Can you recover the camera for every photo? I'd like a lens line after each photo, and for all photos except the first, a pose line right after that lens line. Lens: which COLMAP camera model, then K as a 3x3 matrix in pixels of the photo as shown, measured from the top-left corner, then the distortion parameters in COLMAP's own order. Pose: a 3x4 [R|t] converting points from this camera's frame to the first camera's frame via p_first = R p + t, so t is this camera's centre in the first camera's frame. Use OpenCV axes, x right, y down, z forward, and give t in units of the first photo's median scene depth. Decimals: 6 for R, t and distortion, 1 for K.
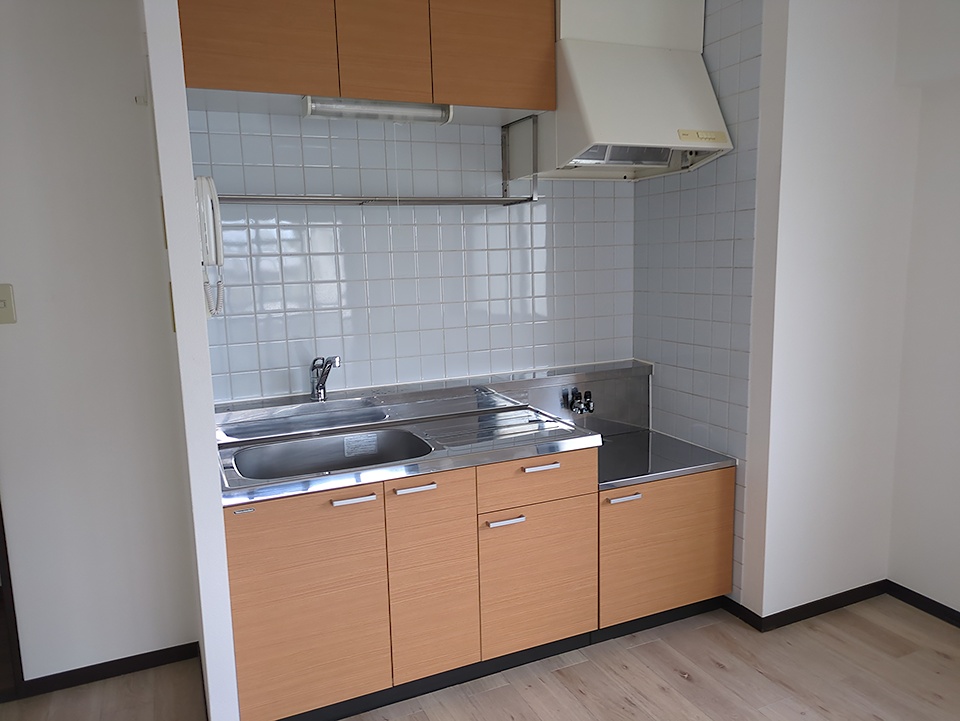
lens RADIAL K [[725.3, 0, 504.2], [0, 725.3, 365.2], [0, 0, 1]] dist [0.014766, -0.011138]
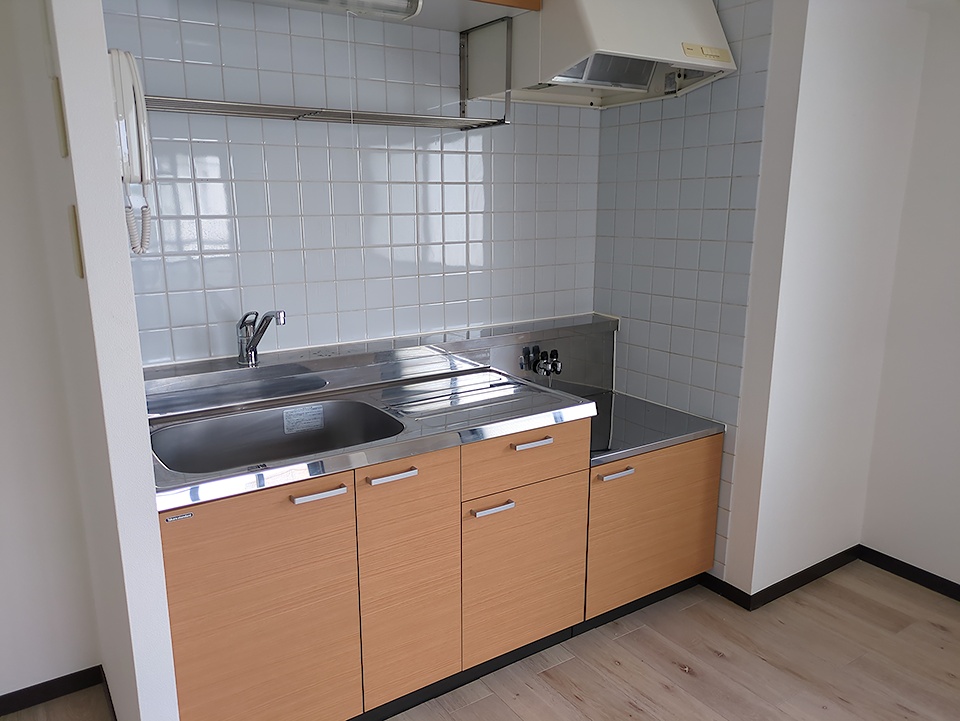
lens RADIAL K [[725.3, 0, 476.6], [0, 725.3, 366.6], [0, 0, 1]] dist [0.014766, -0.011138]
pose [[0.989322, -0.010280, 0.145385, -0.122501], [-0.000005, 0.997507, 0.070565, -0.006827], [-0.145748, -0.069812, 0.986856, 0.167573]]
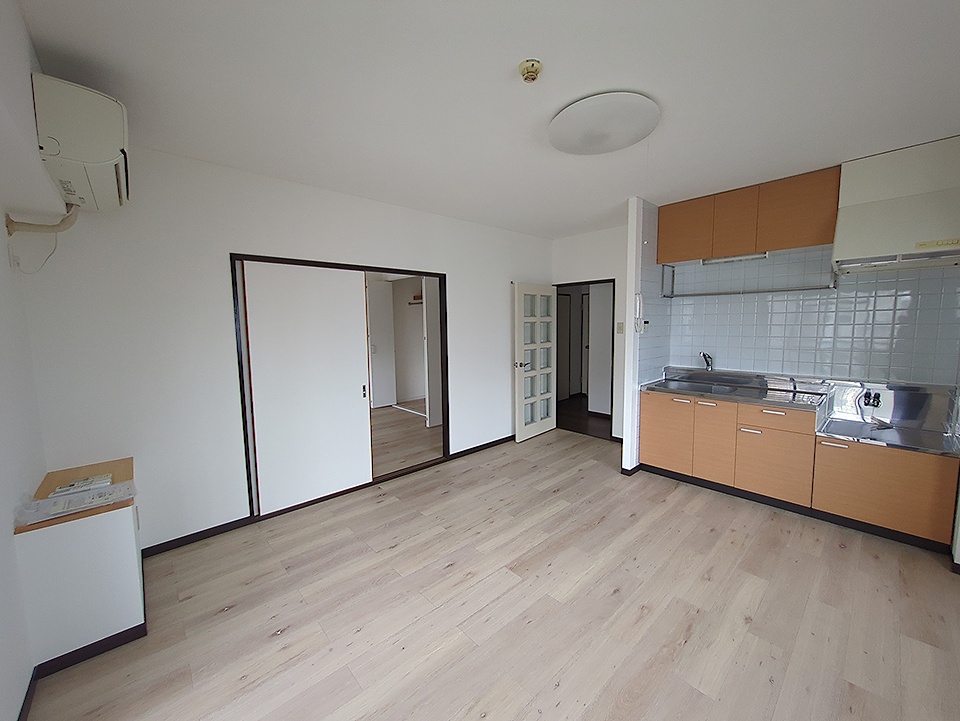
lens RADIAL K [[380.3, 0, 476.3], [0, 380.3, 362.8], [0, 0, 1]] dist [-0.000016, 0.001437]
pose [[0.277004, 0.110938, -0.954443, 0.799180], [-0.135019, 0.987951, 0.075647, 0.025340], [0.951335, 0.107913, 0.288645, -0.180402]]
